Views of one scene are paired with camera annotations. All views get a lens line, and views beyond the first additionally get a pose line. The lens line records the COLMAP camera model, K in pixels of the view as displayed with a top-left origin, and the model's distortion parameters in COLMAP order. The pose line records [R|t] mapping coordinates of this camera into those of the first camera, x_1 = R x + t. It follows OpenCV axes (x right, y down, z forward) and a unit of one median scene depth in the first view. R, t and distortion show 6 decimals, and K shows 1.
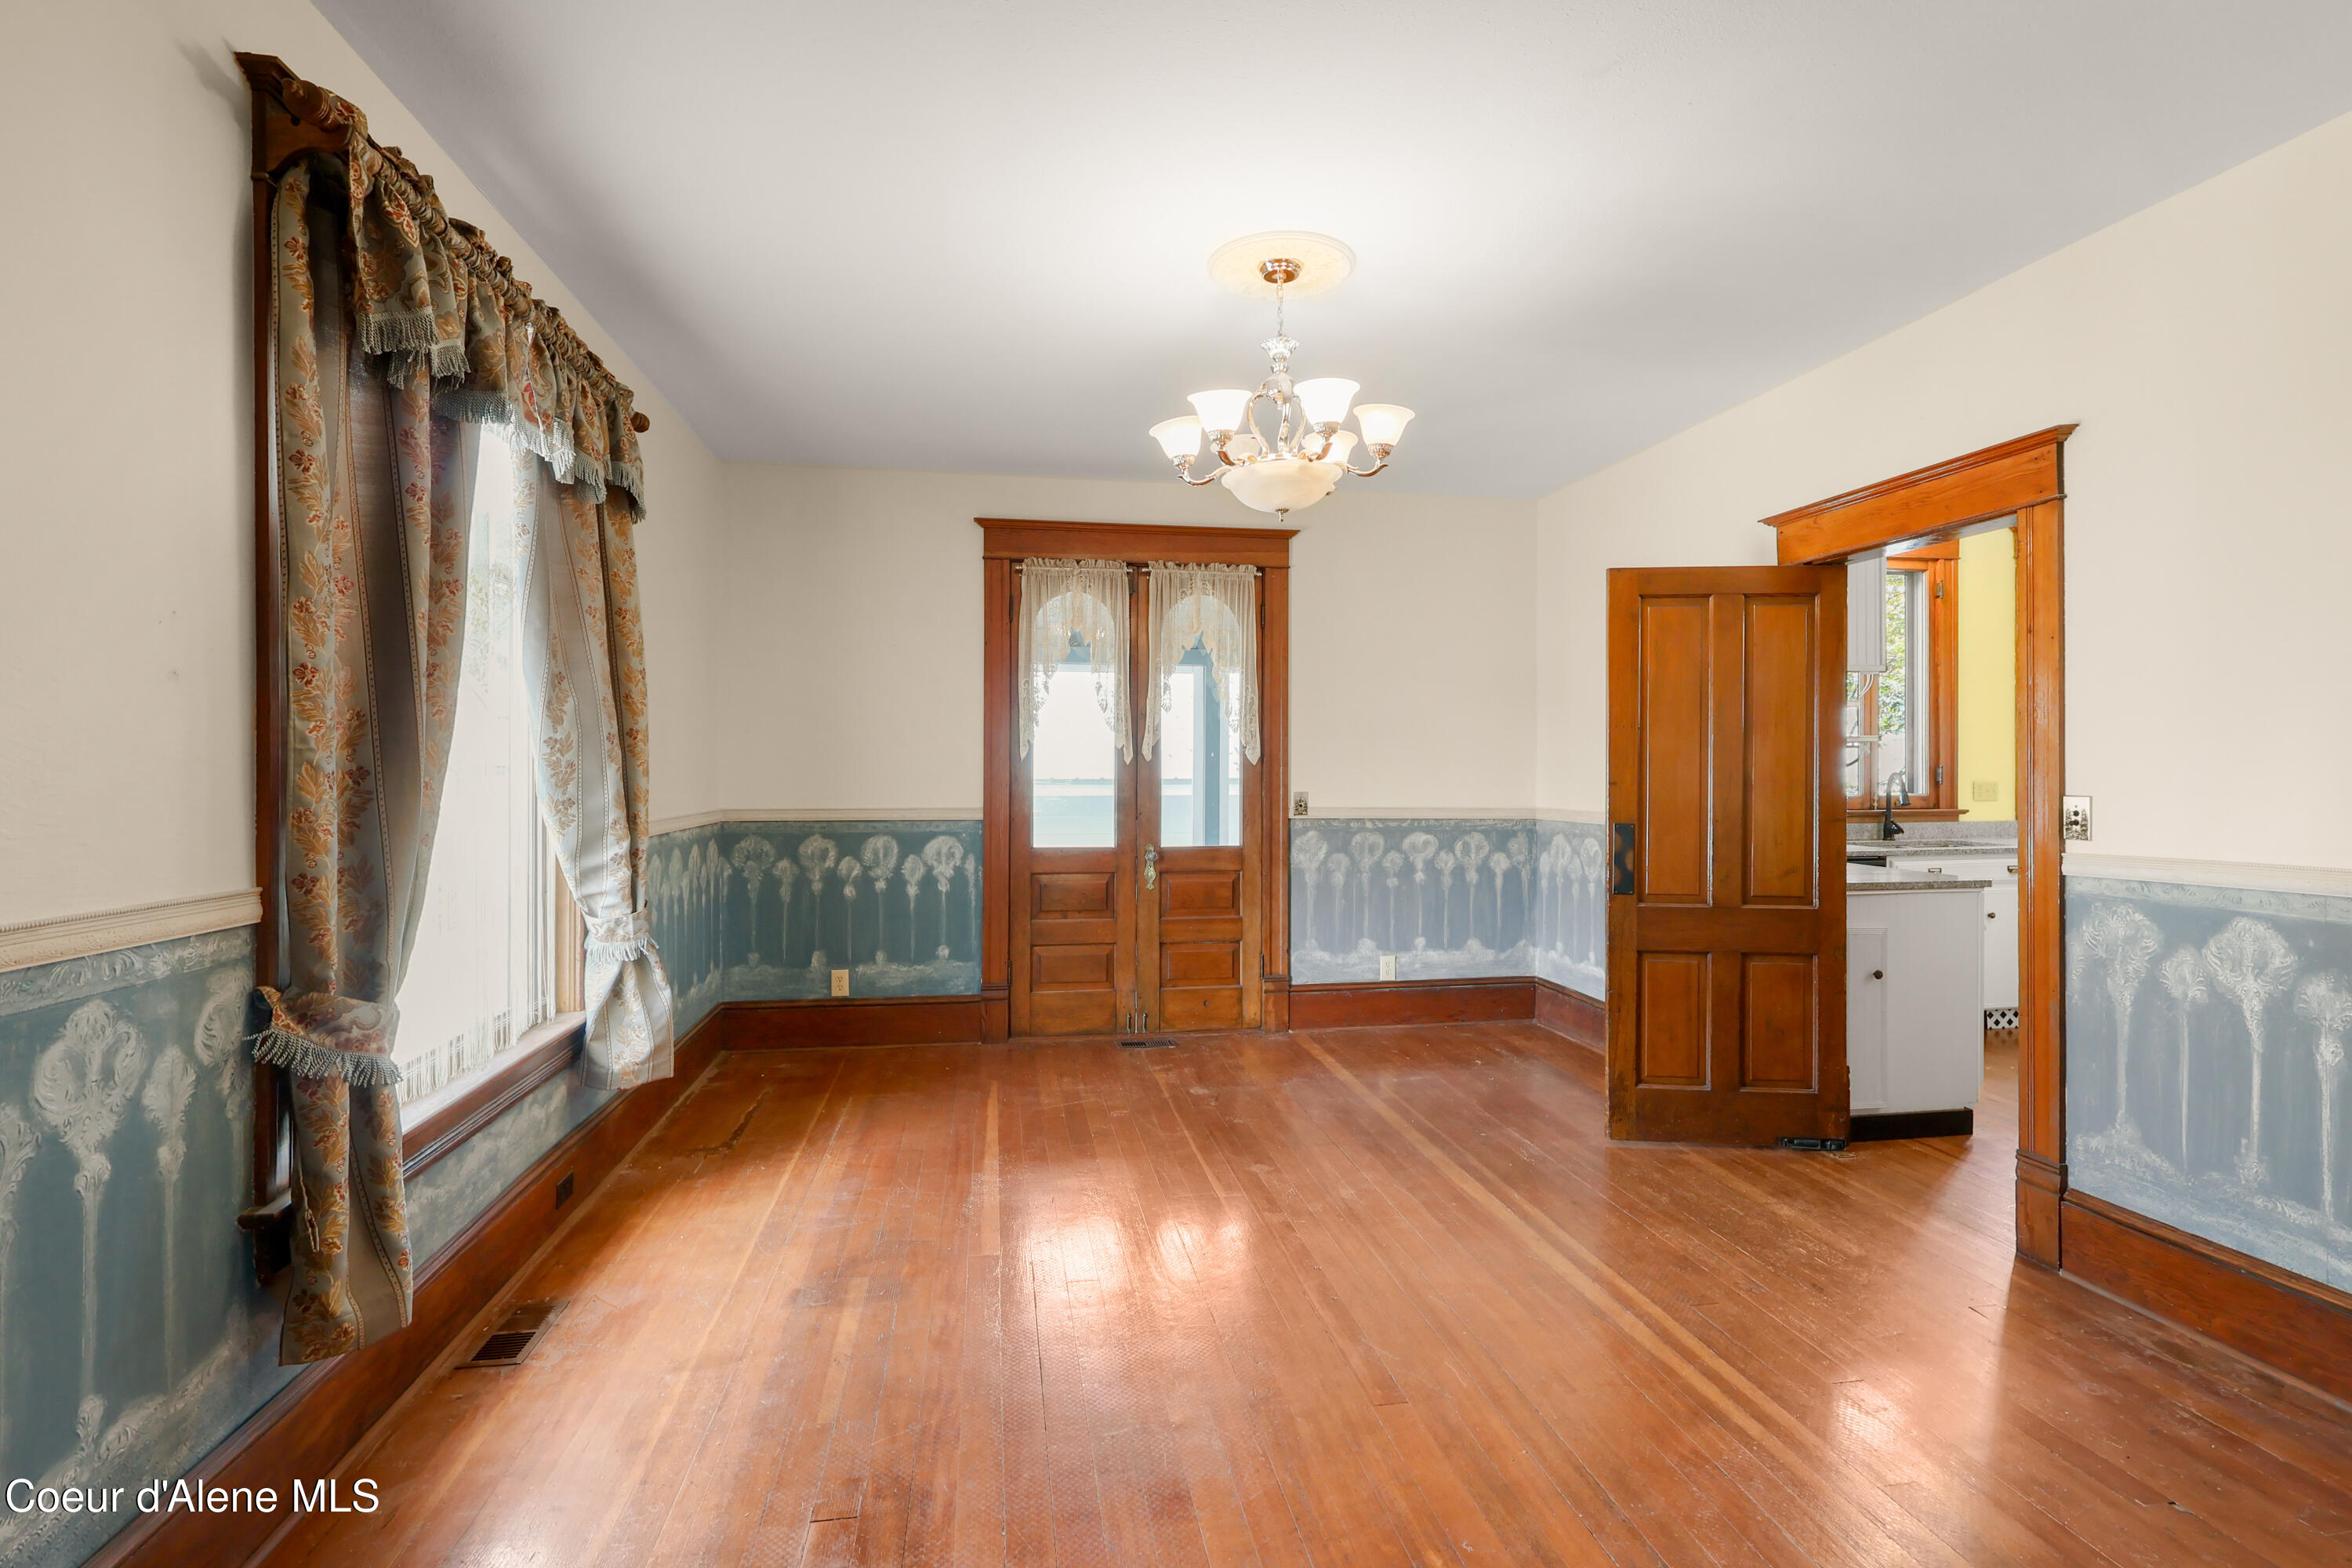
lens RADIAL K [[1089.5, 0, 1177.1], [0, 1089.5, 771.2], [0, 0, 1]] dist [-0.009115, 0.001182]
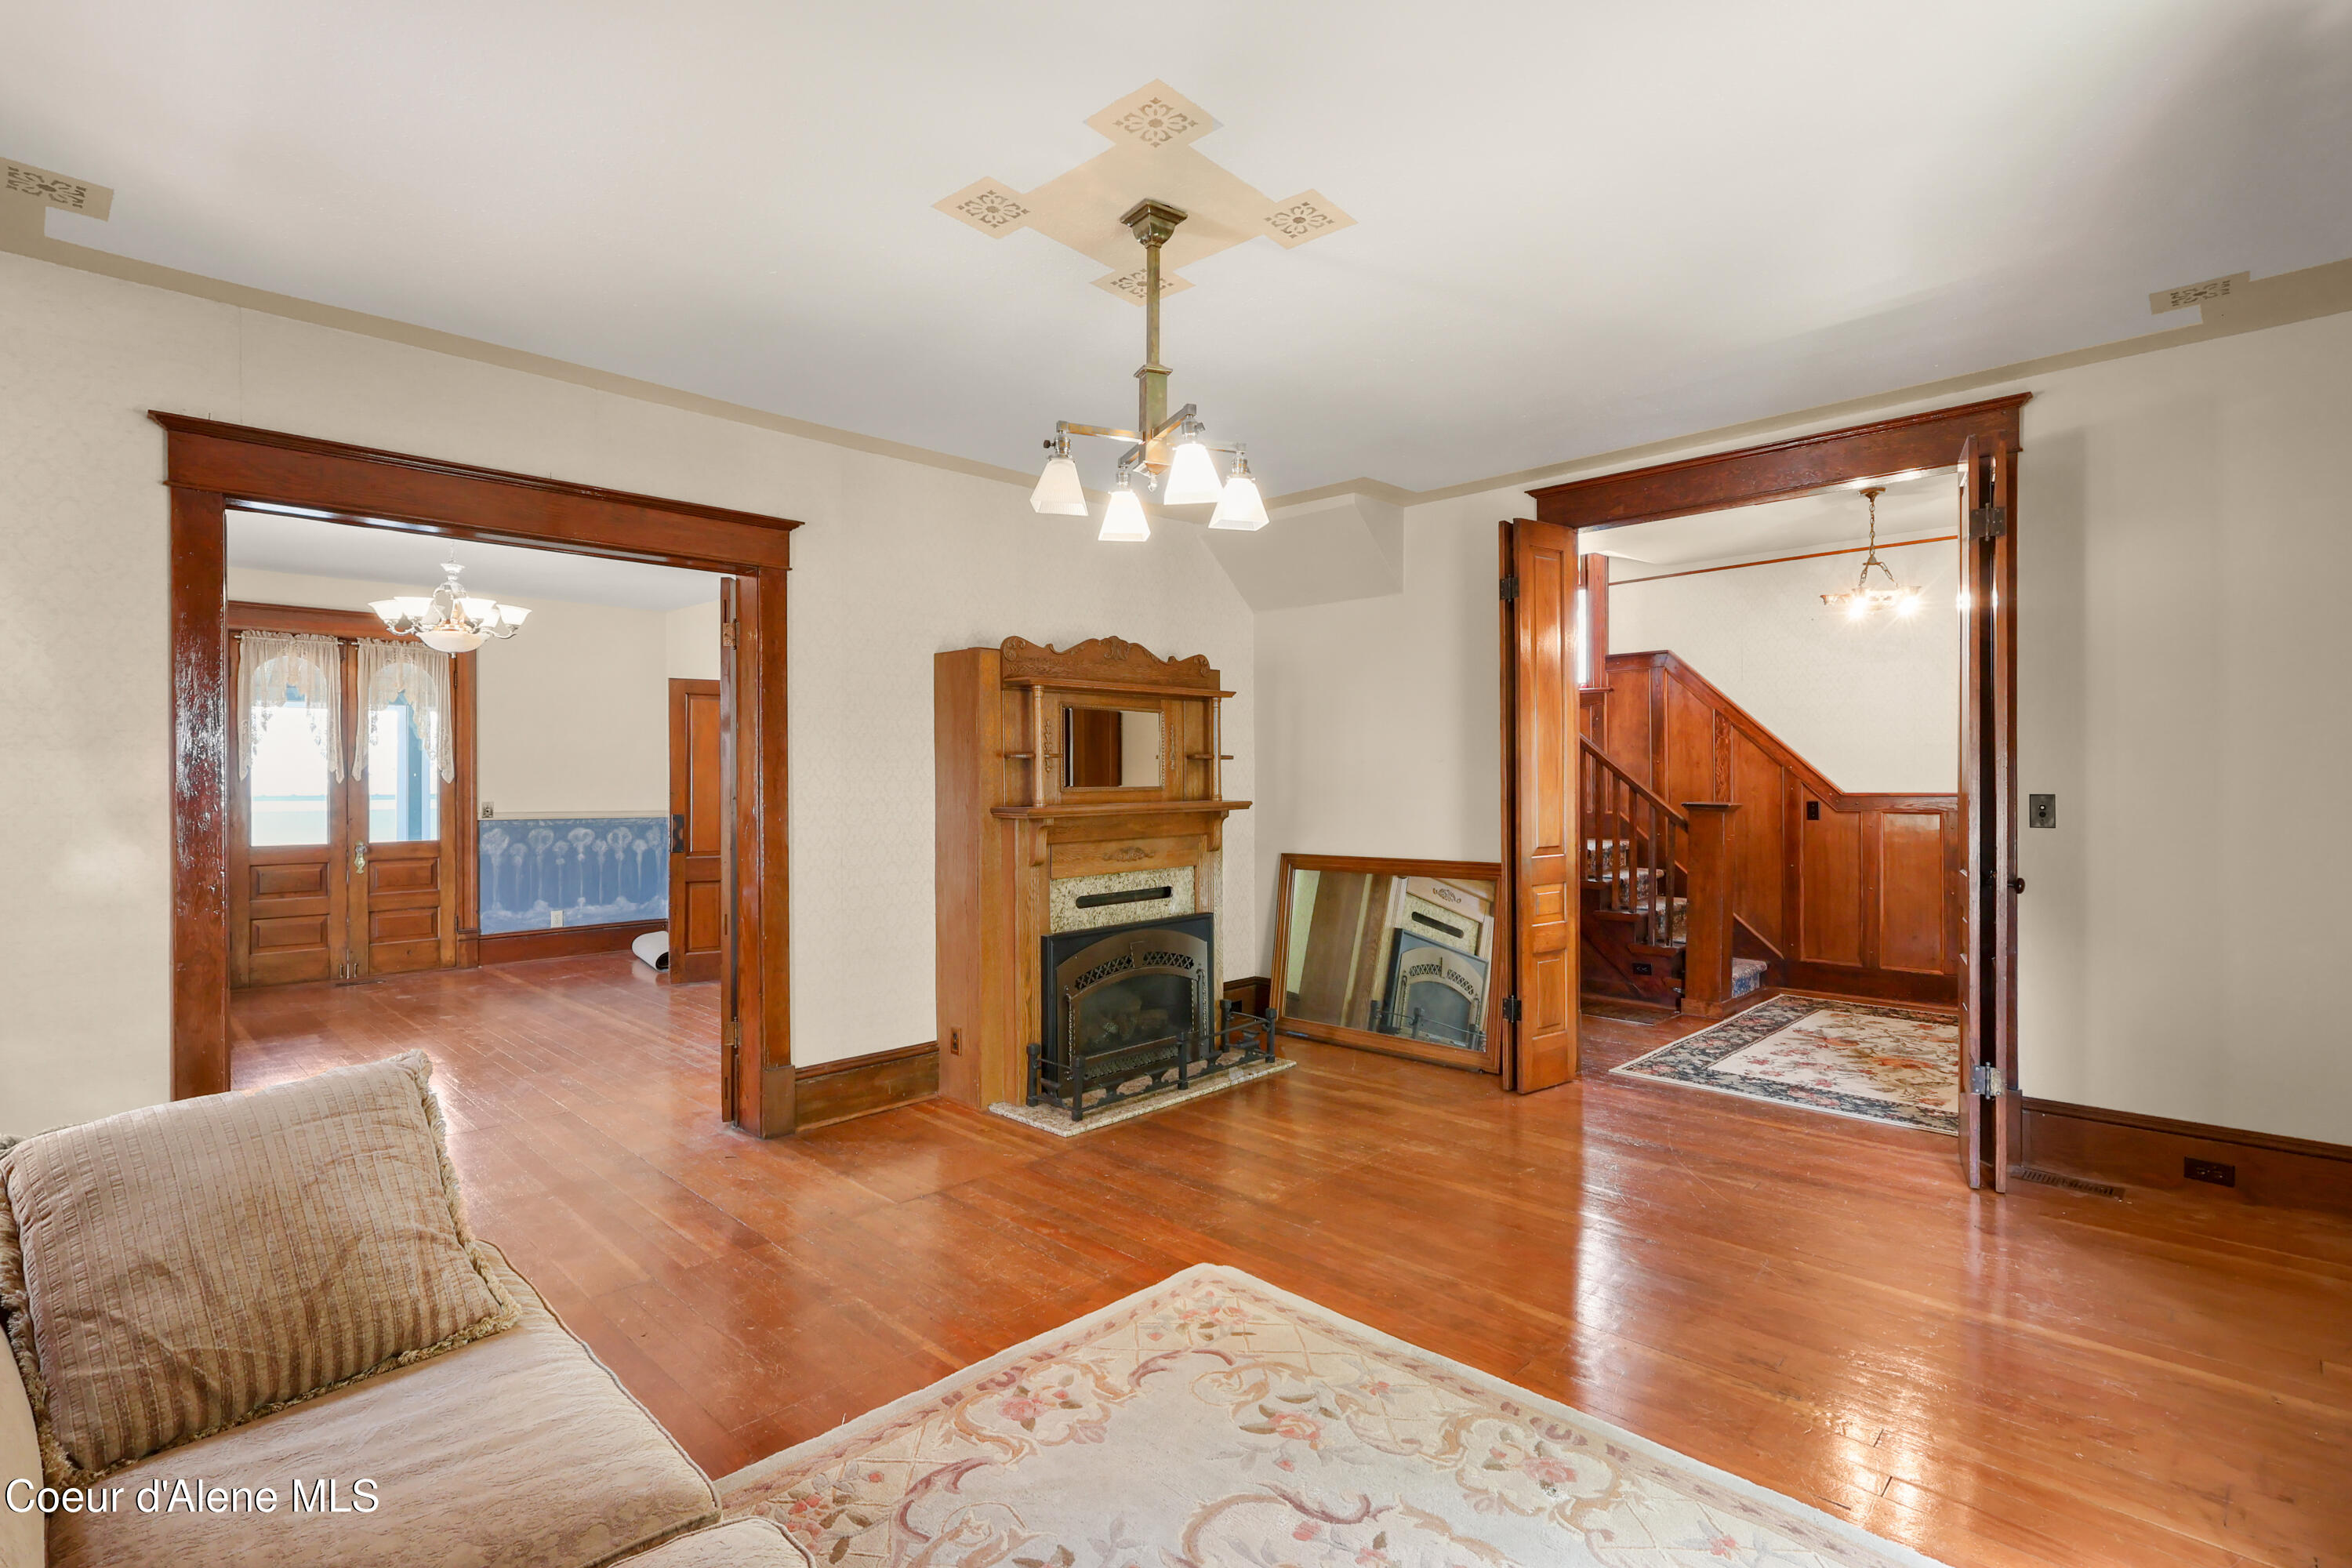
lens RADIAL K [[1089.5, 0, 1176.4], [0, 1089.5, 781.9], [0, 0, 1]] dist [-0.009115, 0.001182]
pose [[0.803359, -0.002810, 0.595489, -0.011293], [0.005628, 0.999980, -0.002874, 0.001678], [-0.595469, 0.005660, 0.803358, -0.735140]]
